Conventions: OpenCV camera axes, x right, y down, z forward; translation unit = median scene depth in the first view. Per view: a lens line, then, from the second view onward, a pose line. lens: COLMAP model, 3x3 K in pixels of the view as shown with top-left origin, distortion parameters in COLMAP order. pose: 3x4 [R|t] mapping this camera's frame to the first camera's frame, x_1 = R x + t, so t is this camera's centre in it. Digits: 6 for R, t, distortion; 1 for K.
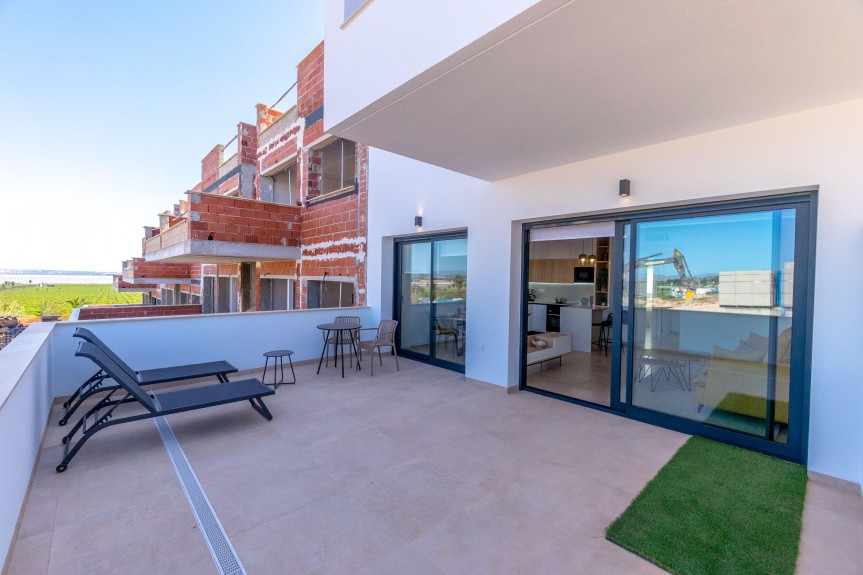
lens RADIAL K [[368.1, 0, 433.2], [0, 368.1, 286.1], [0, 0, 1]] dist [-0.004972, 0.000449]
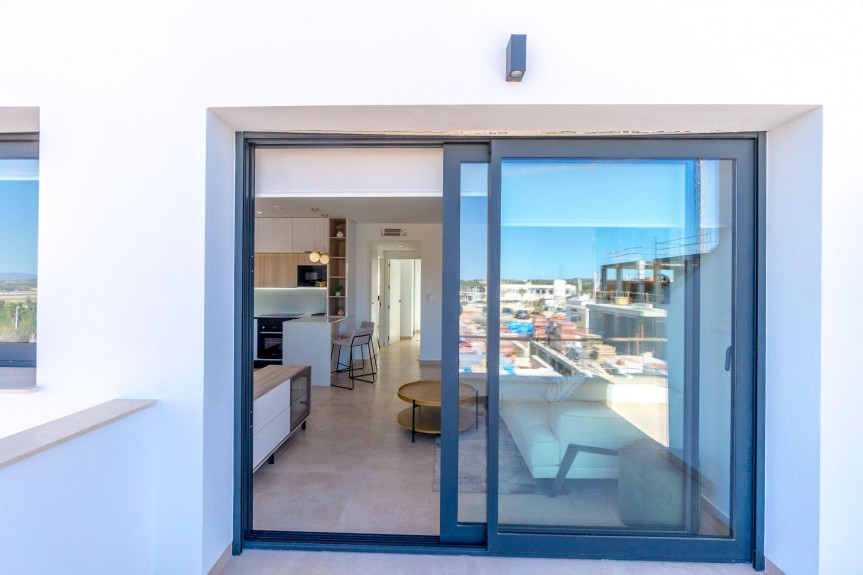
lens RADIAL K [[368.1, 0, 433.2], [0, 368.1, 286.1], [0, 0, 1]] dist [-0.004972, 0.000449]
pose [[0.706460, -0.010162, 0.707680, 0.106584], [0.019893, 0.999787, -0.005502, -0.000434], [-0.707473, 0.017964, 0.706512, 0.554561]]
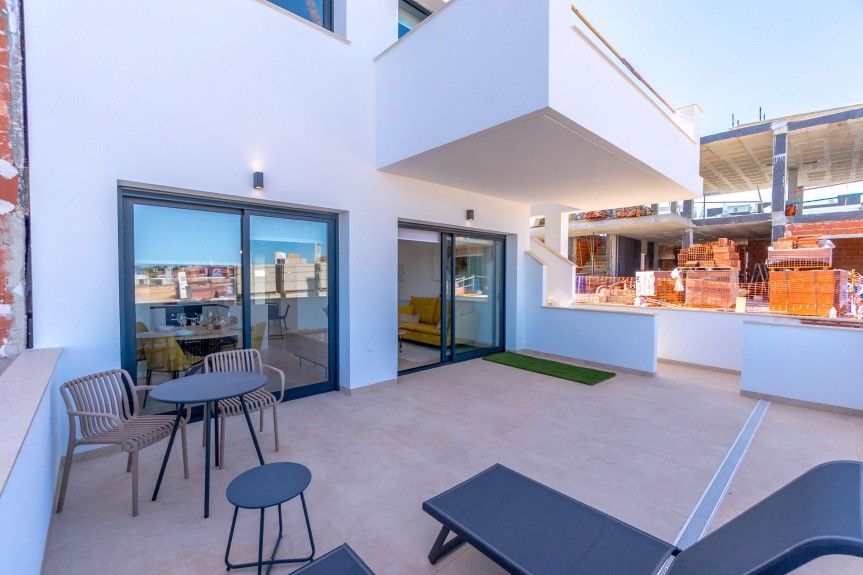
lens RADIAL K [[368.1, 0, 433.2], [0, 368.1, 286.1], [0, 0, 1]] dist [-0.004972, 0.000449]
pose [[0.011827, -0.048231, 0.998766, -0.769488], [0.019021, 0.998666, 0.048001, -0.028828], [-0.999749, 0.018429, 0.012729, 0.822939]]
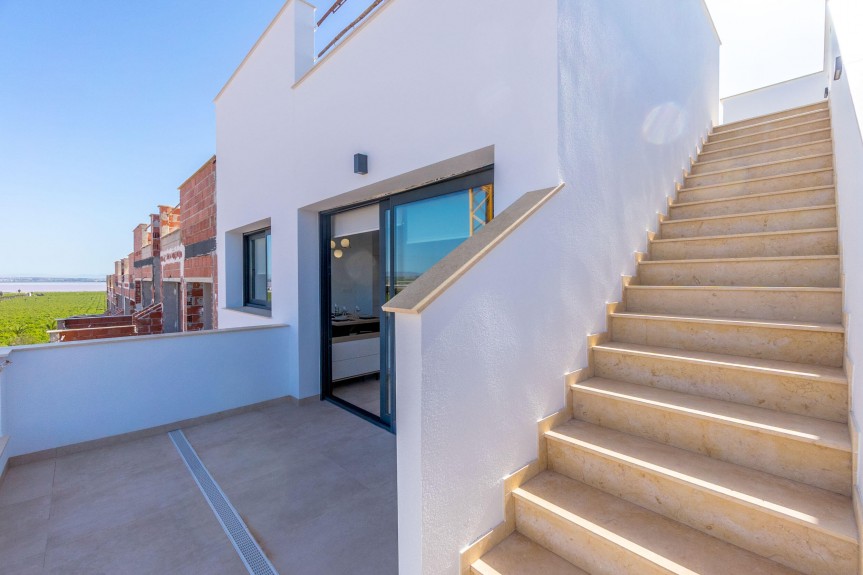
lens RADIAL K [[368.1, 0, 433.2], [0, 368.1, 286.1], [0, 0, 1]] dist [-0.004972, 0.000449]
pose [[0.999852, -0.014079, 0.009871, 0.492283], [0.014152, 0.999872, -0.007456, 0.016315], [-0.009765, 0.007595, 0.999923, 0.105769]]
